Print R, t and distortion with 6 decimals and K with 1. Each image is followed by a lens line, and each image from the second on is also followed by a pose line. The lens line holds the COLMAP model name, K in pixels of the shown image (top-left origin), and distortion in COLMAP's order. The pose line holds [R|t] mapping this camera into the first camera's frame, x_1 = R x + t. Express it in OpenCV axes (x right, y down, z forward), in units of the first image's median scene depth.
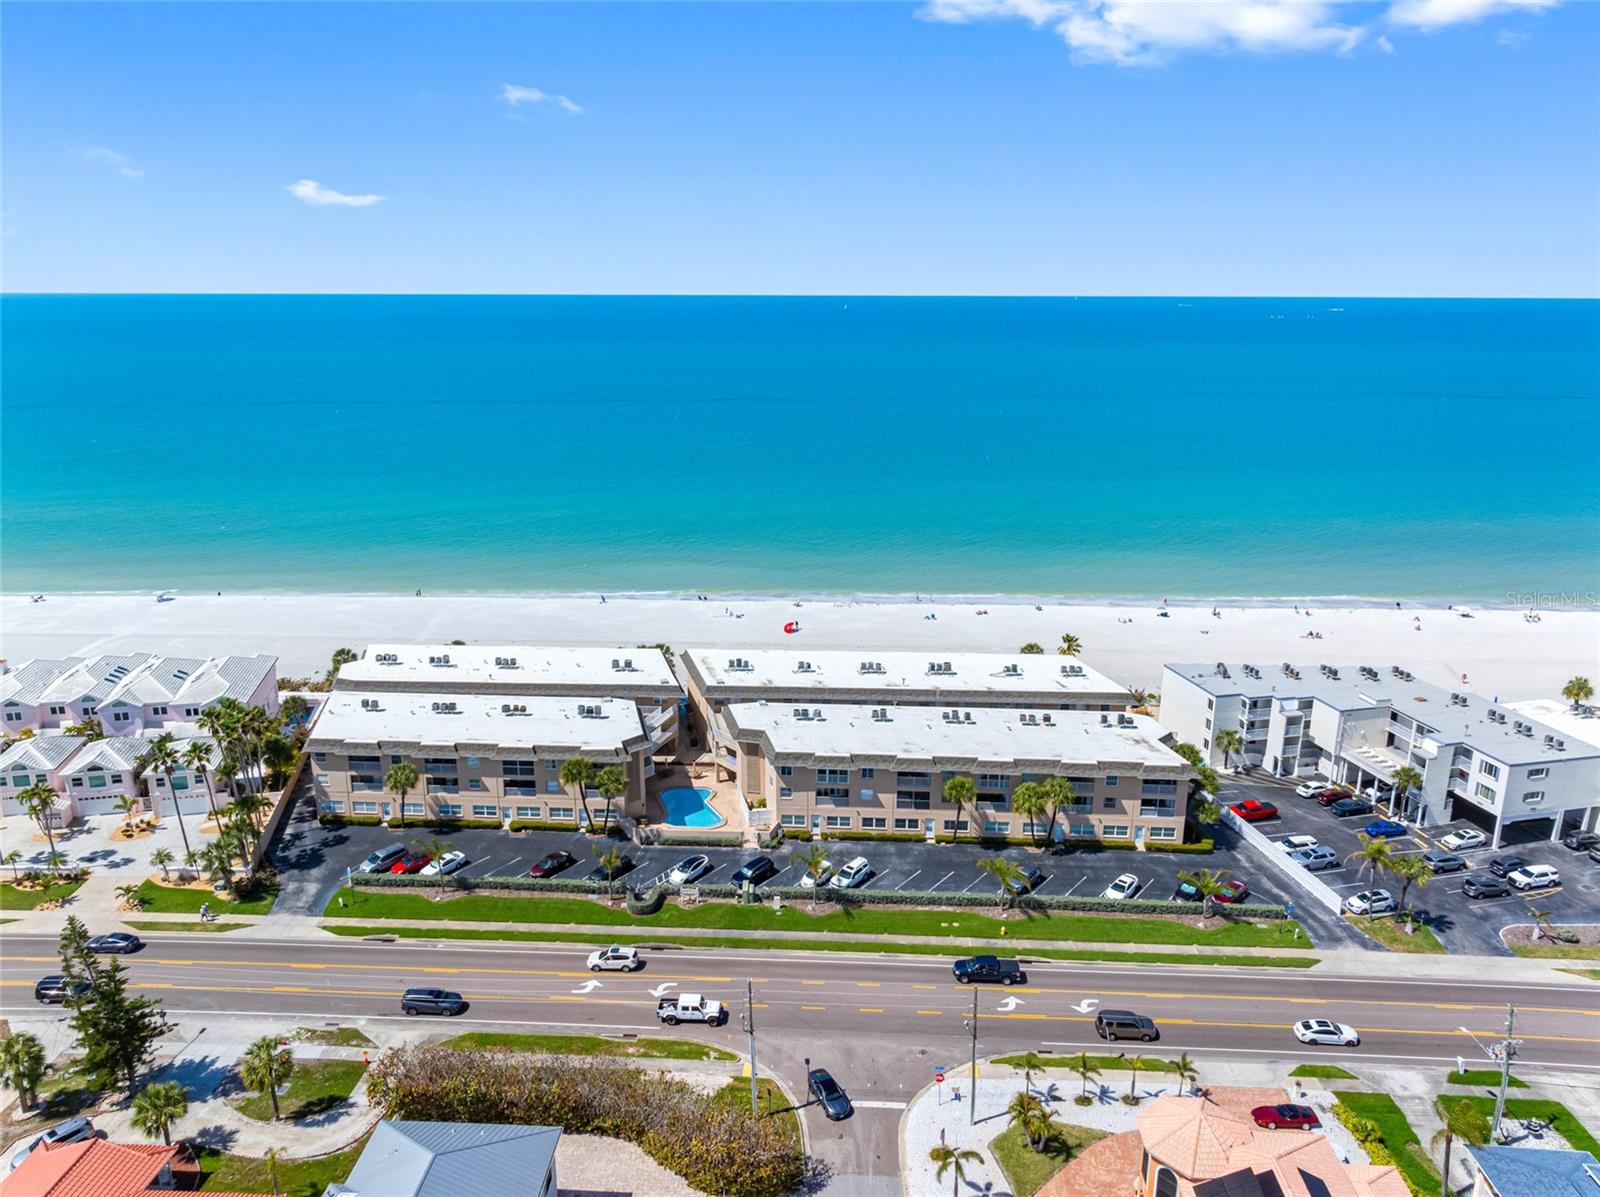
lens RADIAL K [[1128.5, 0, 796.4], [0, 1128.5, 597.0], [0, 0, 1]] dist [-0.001889, -0.005433]
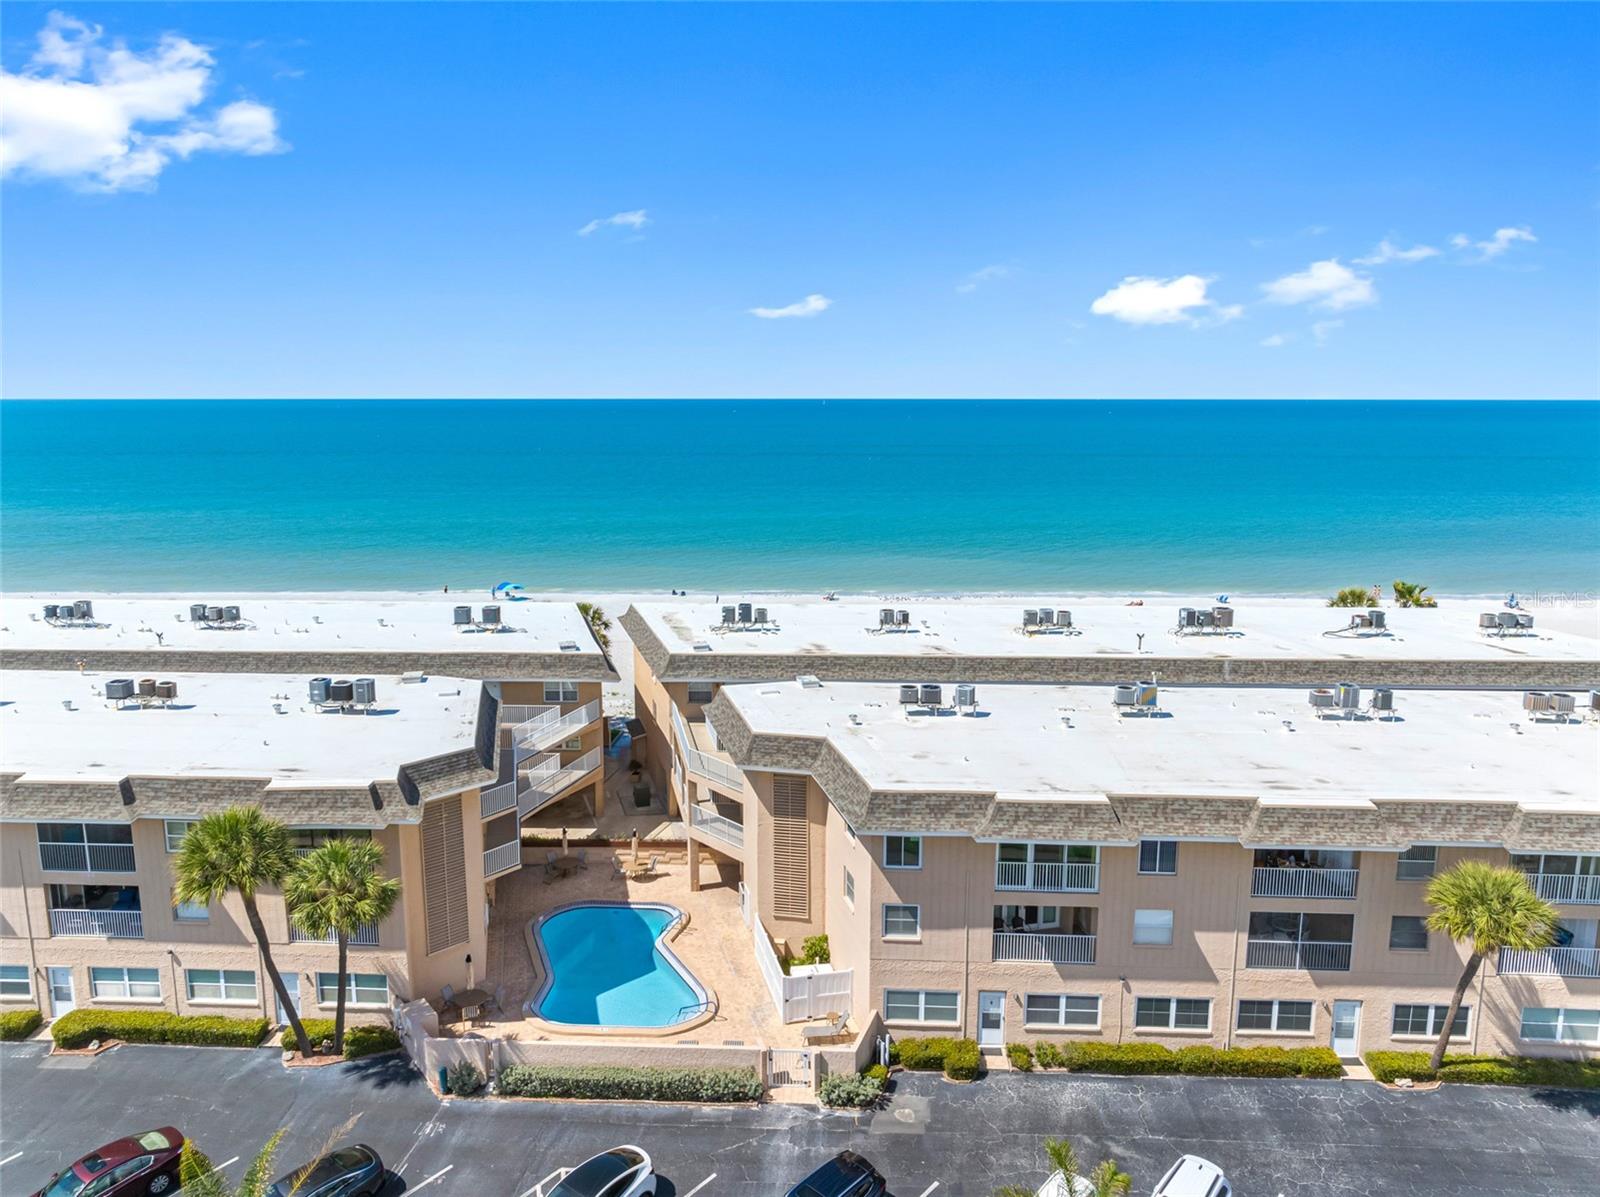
lens RADIAL K [[1128.5, 0, 796.4], [0, 1128.5, 597.0], [0, 0, 1]] dist [-0.001889, -0.005433]
pose [[0.999953, -0.004272, 0.008678, -0.041240], [0.005056, 0.995711, -0.092382, 0.110007], [-0.008246, 0.092422, 0.995686, 0.664813]]
